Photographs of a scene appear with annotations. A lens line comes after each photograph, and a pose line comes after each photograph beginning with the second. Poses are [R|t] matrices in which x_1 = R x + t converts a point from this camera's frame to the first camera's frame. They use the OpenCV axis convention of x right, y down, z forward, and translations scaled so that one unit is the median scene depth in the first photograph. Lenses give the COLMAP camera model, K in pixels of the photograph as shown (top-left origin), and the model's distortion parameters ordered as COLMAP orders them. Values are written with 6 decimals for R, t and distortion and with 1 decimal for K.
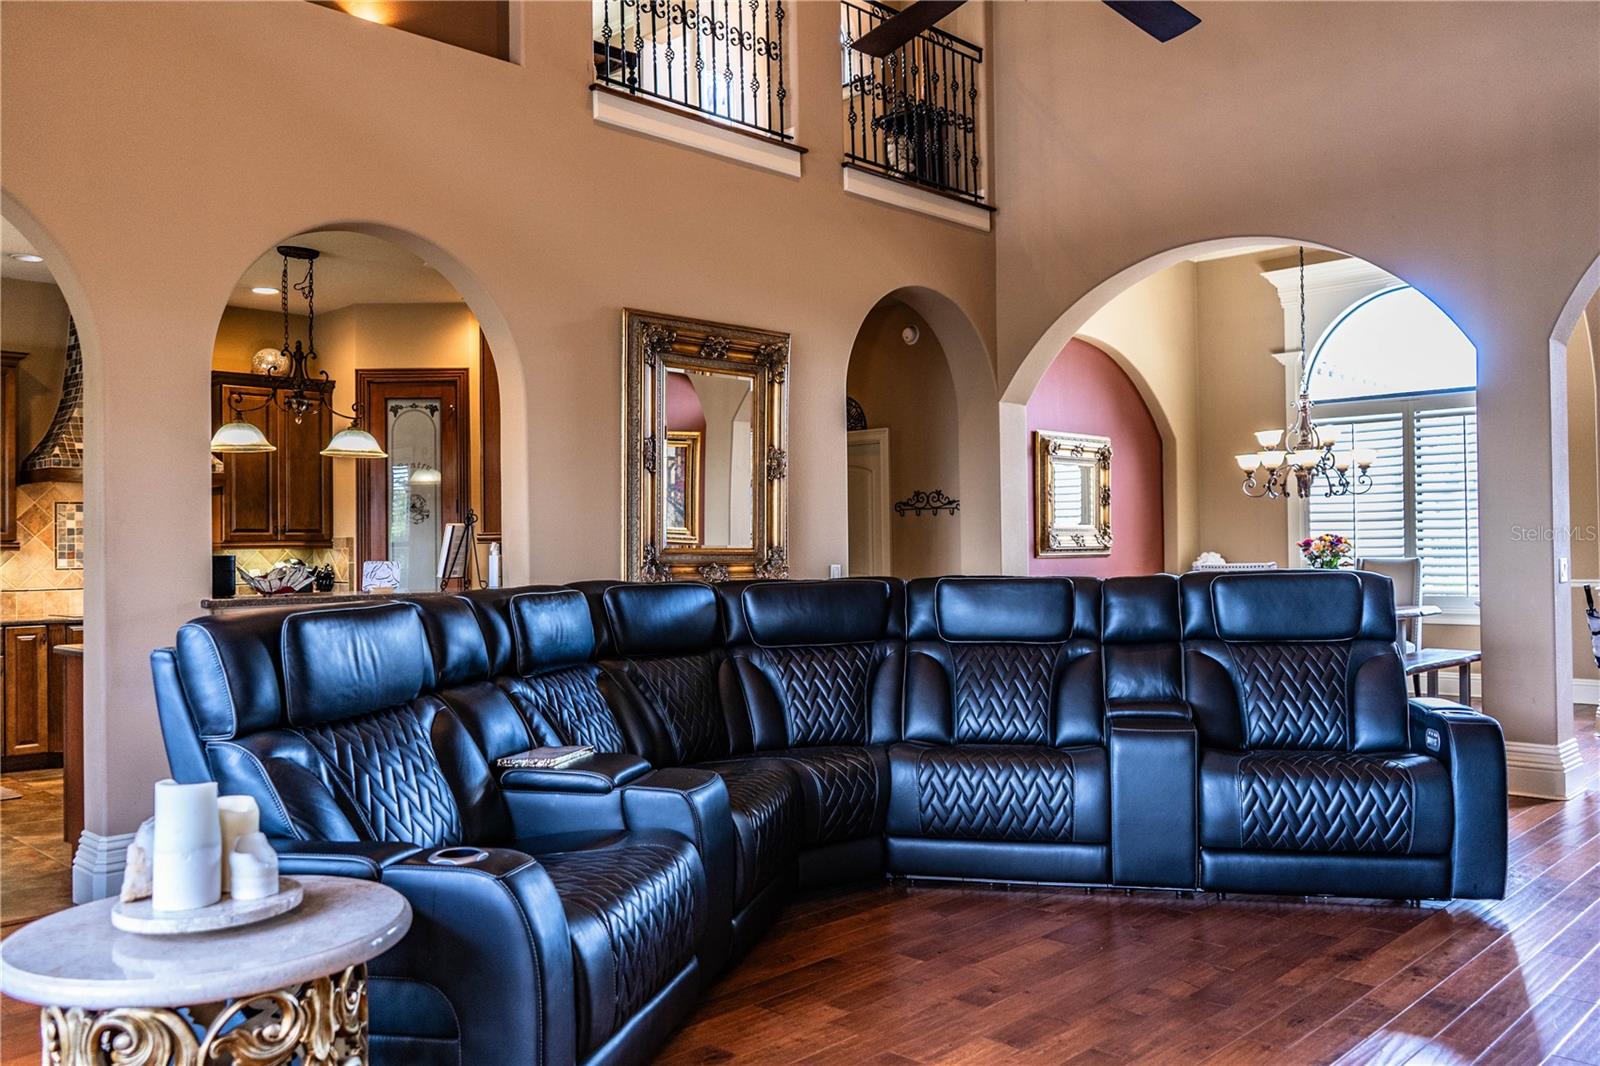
lens RADIAL K [[1282.8, 0, 800.0], [0, 1282.8, 533.0], [0, 0, 1]] dist [-0.005621, 0.006276]
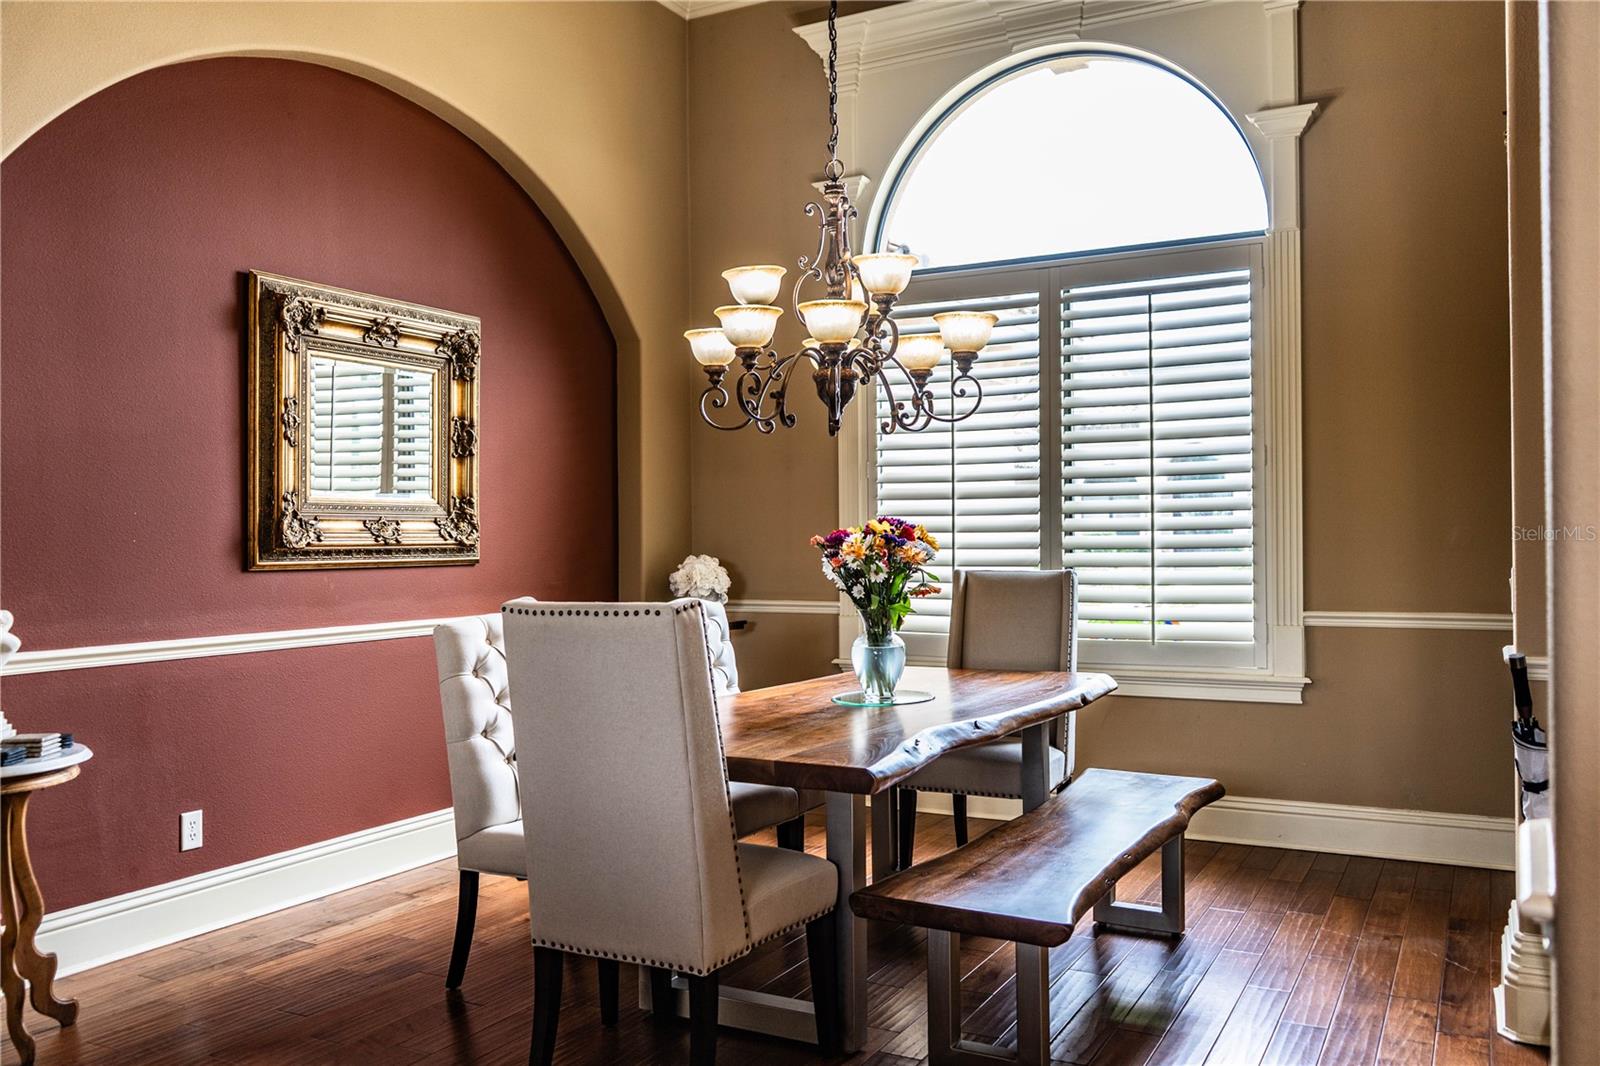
lens RADIAL K [[1282.8, 0, 800.0], [0, 1282.8, 533.0], [0, 0, 1]] dist [-0.005621, 0.006276]
pose [[0.962707, 0.004931, 0.270500, 0.238000], [-0.006332, 0.999971, 0.004309, 0.003572], [-0.270471, -0.005861, 0.962710, 0.528203]]
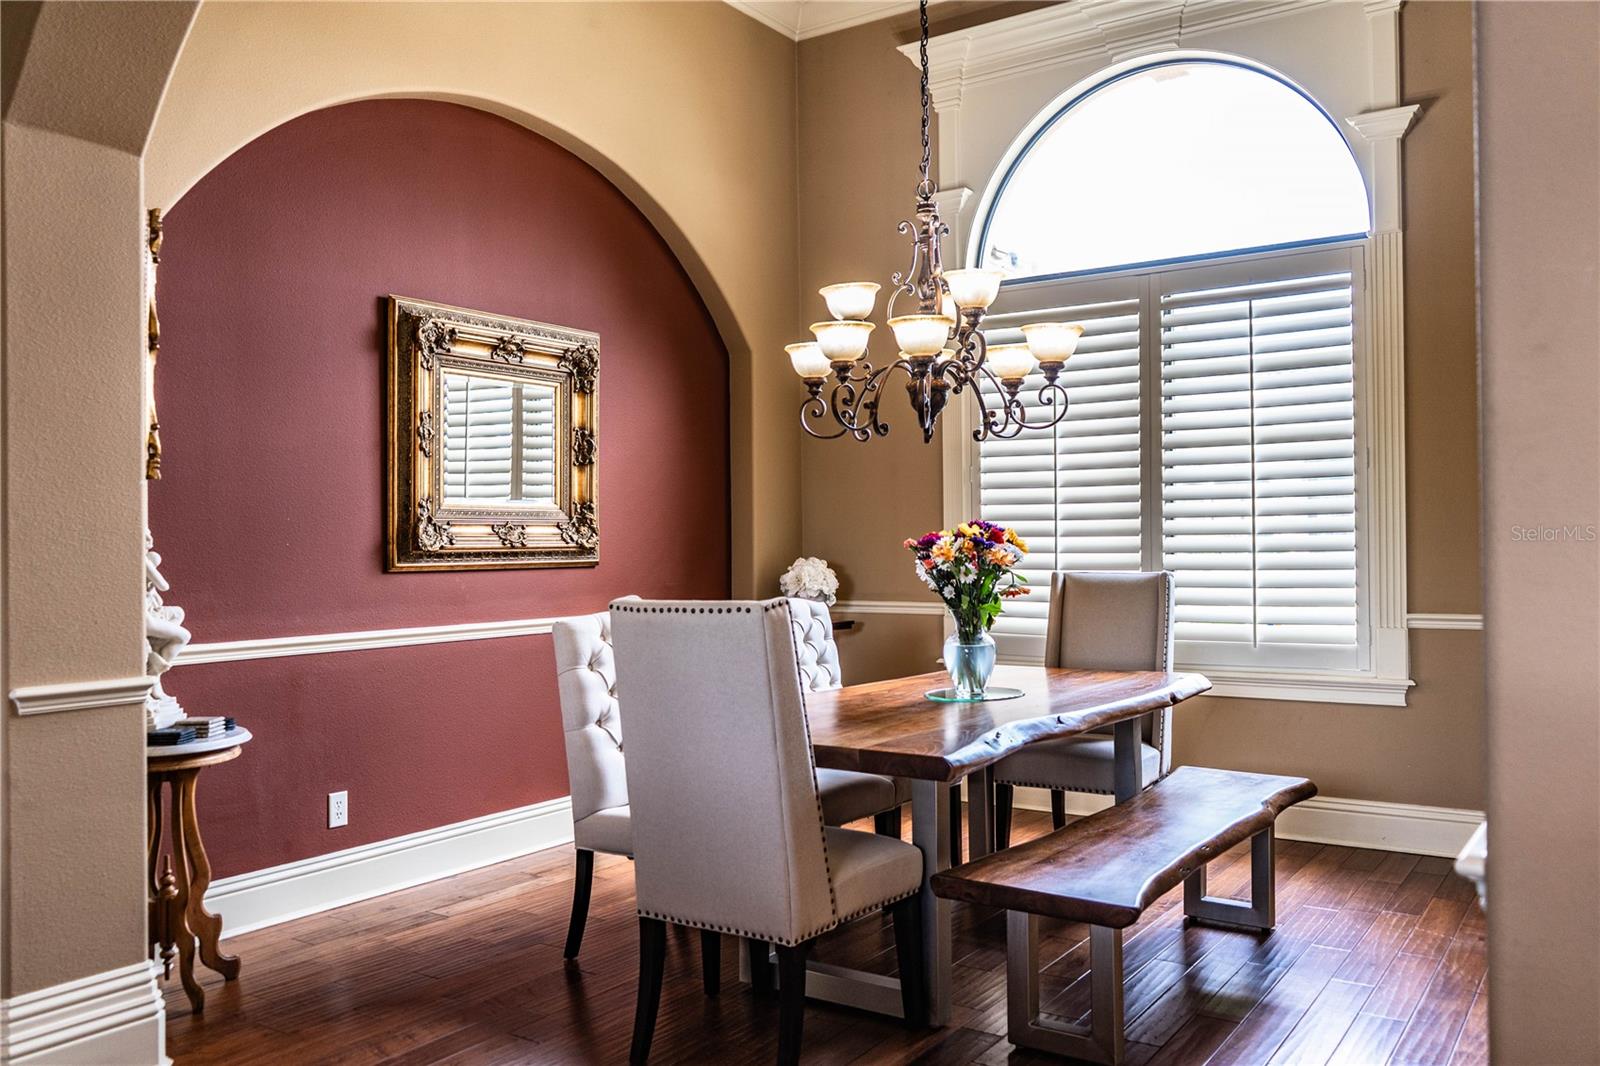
lens RADIAL K [[1282.8, 0, 800.0], [0, 1282.8, 533.0], [0, 0, 1]] dist [-0.005621, 0.006276]
pose [[0.984665, 0.003346, 0.174425, 0.242268], [-0.003900, 0.999988, 0.002831, 0.003206], [-0.174413, -0.003468, 0.984666, 0.507132]]
